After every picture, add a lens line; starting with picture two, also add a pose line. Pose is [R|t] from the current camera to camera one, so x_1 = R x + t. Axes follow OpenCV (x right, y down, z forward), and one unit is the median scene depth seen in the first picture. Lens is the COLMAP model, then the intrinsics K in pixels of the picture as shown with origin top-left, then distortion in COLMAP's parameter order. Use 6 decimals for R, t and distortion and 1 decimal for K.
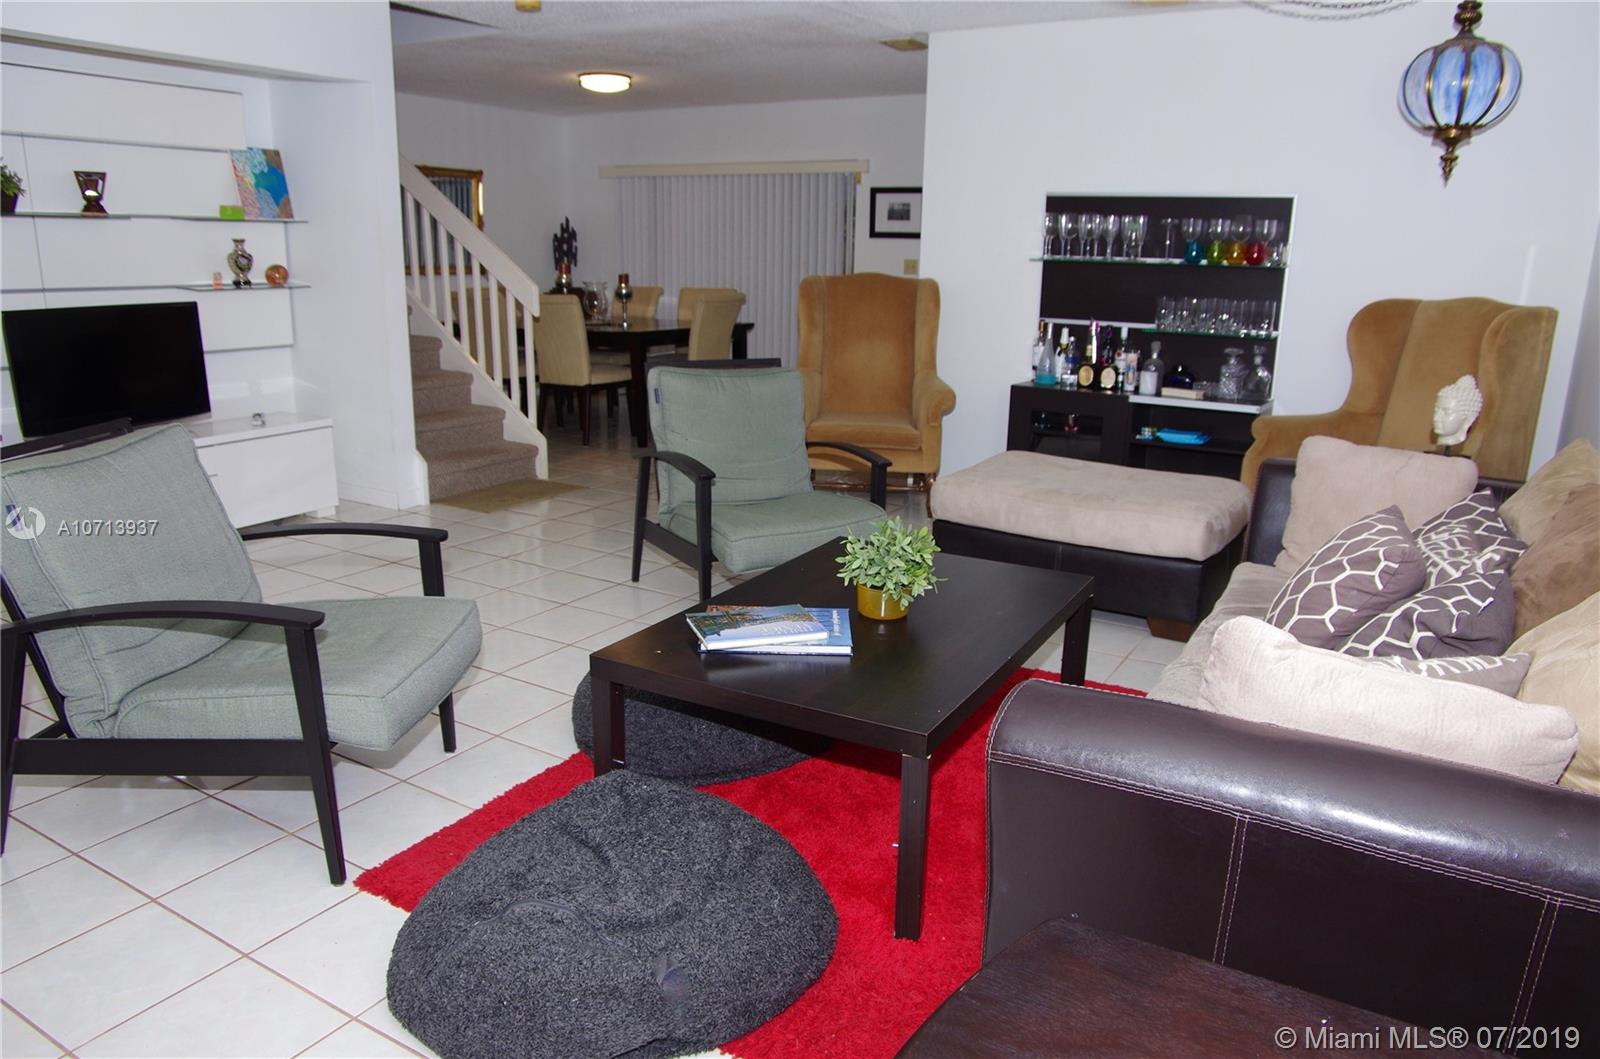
lens RADIAL K [[1114.9, 0, 801.7], [0, 1114.9, 534.4], [0, 0, 1]] dist [-0.077493, 0.043240]
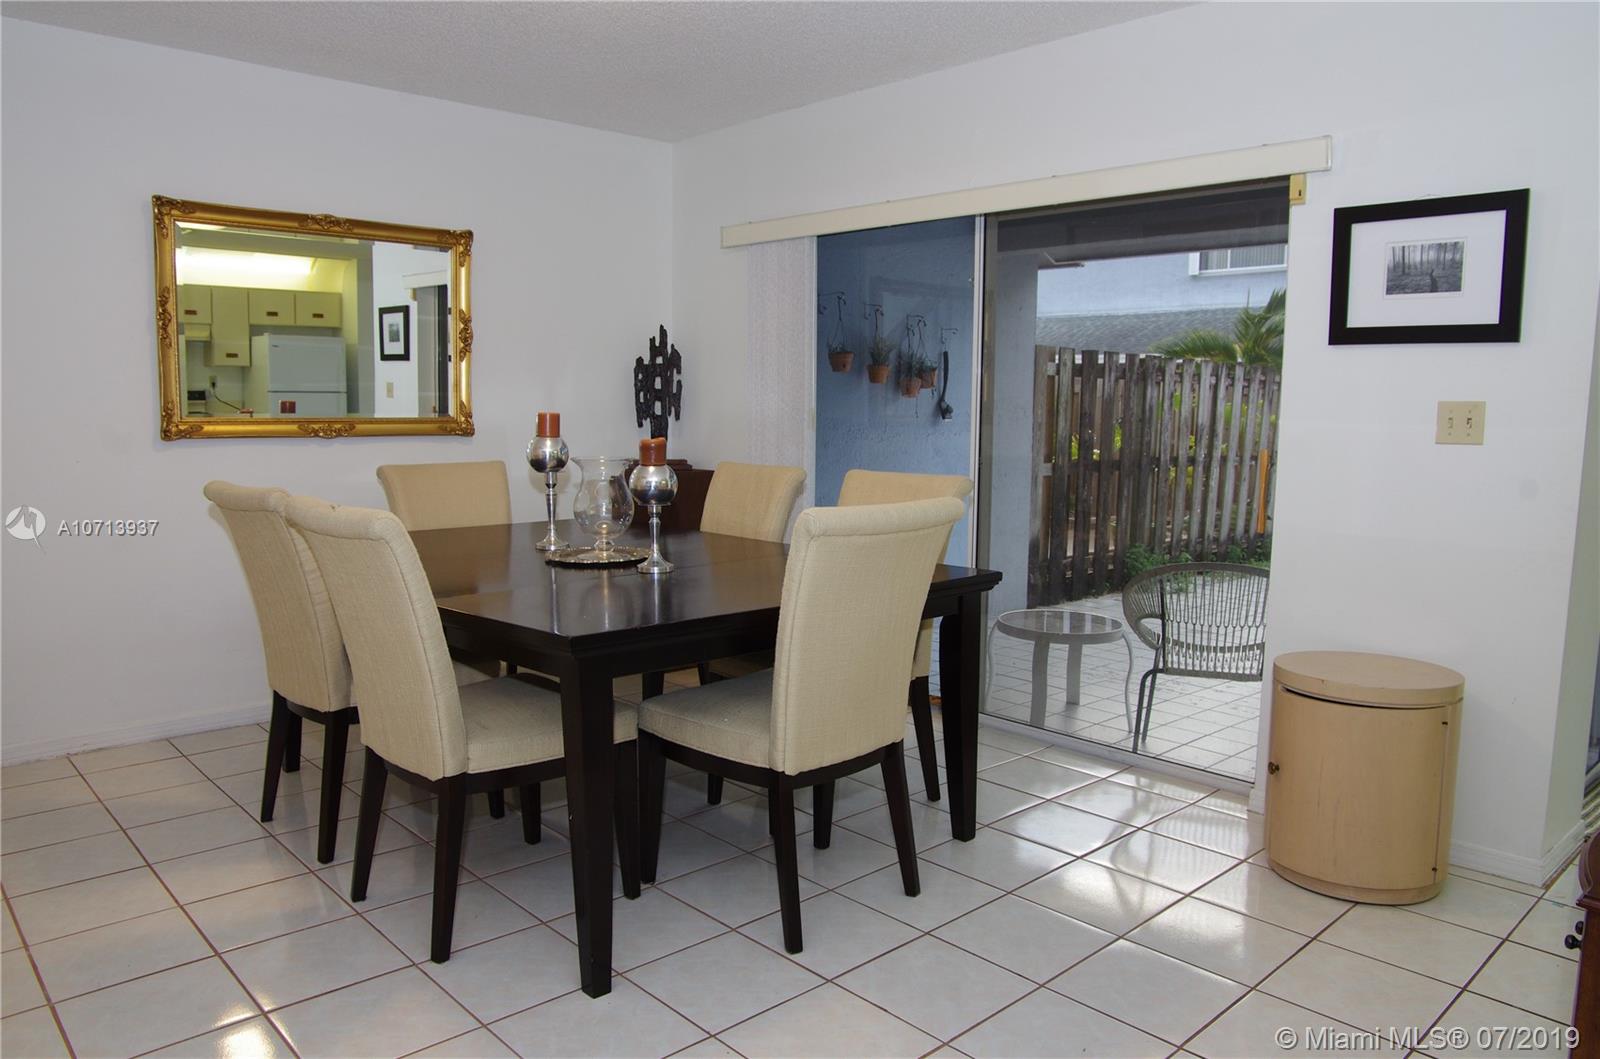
lens RADIAL K [[1114.9, 0, 795.7], [0, 1114.9, 530.5], [0, 0, 1]] dist [-0.077493, 0.043240]
pose [[0.960823, 0.025565, -0.275980, -0.010319], [-0.063125, 0.989752, -0.128086, -0.232975], [0.269877, 0.140489, 0.952591, 0.962397]]
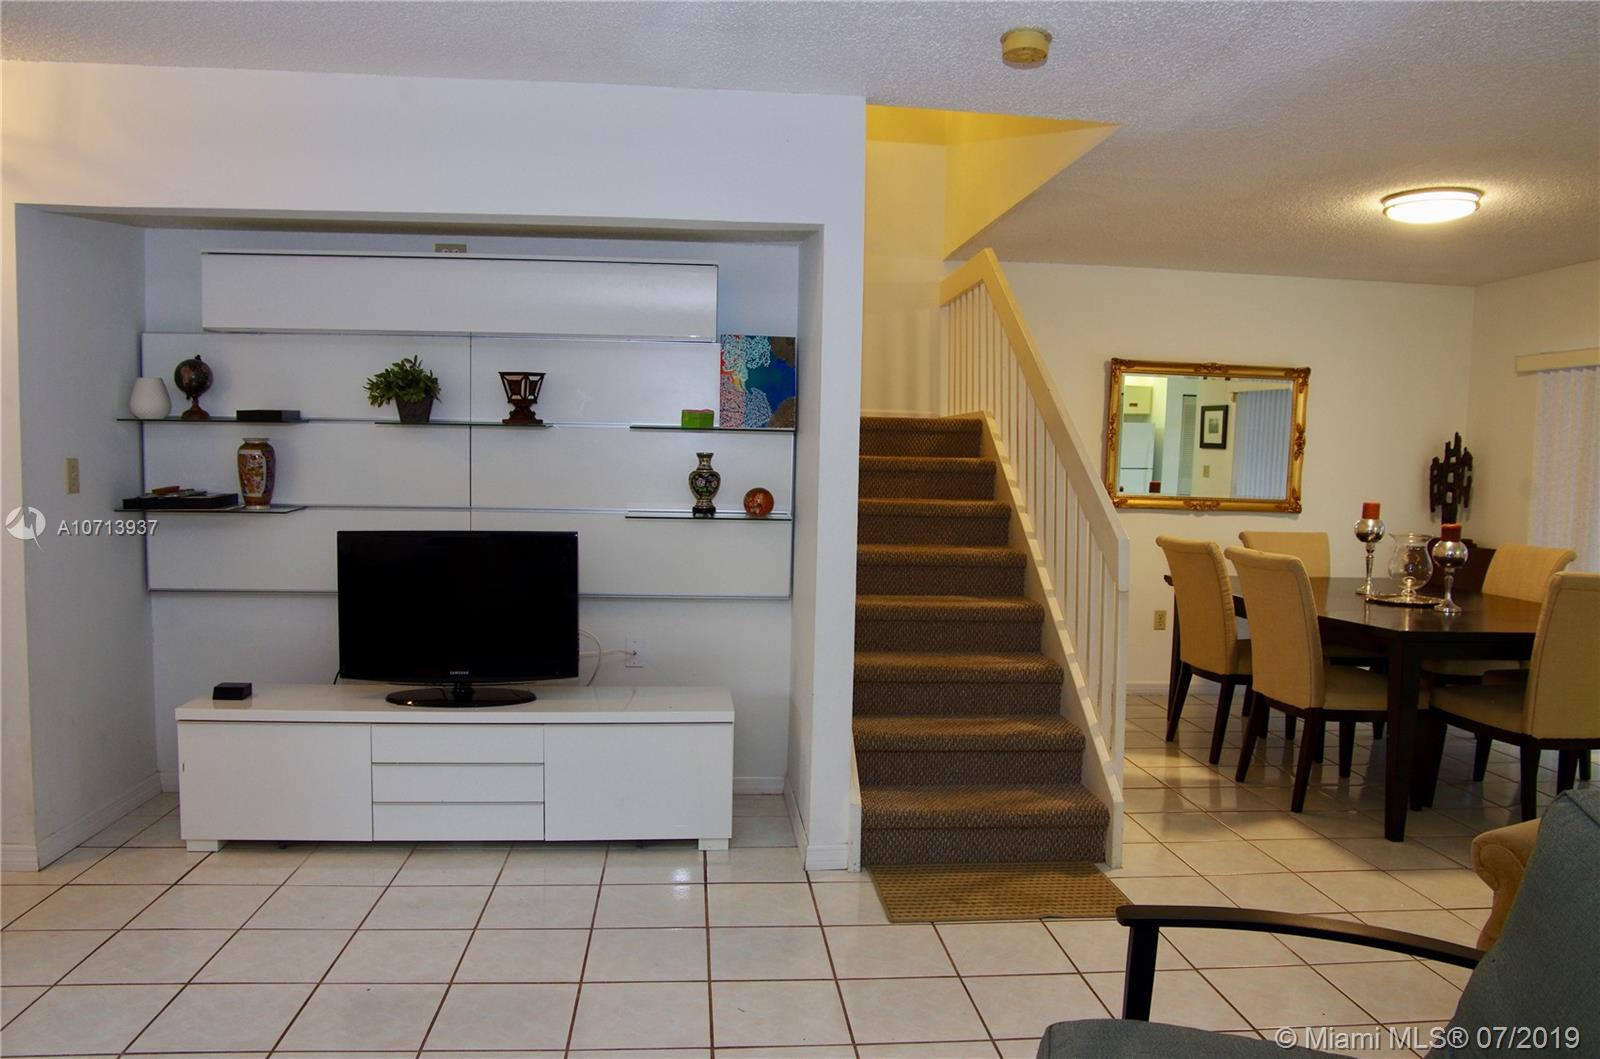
lens RADIAL K [[1114.9, 0, 798.8], [0, 1114.9, 541.6], [0, 0, 1]] dist [-0.077493, 0.043240]
pose [[0.599922, 0.061301, -0.797707, 0.133226], [-0.212636, 0.973418, -0.085110, -0.154501], [0.771285, 0.220680, 0.597009, 0.584625]]
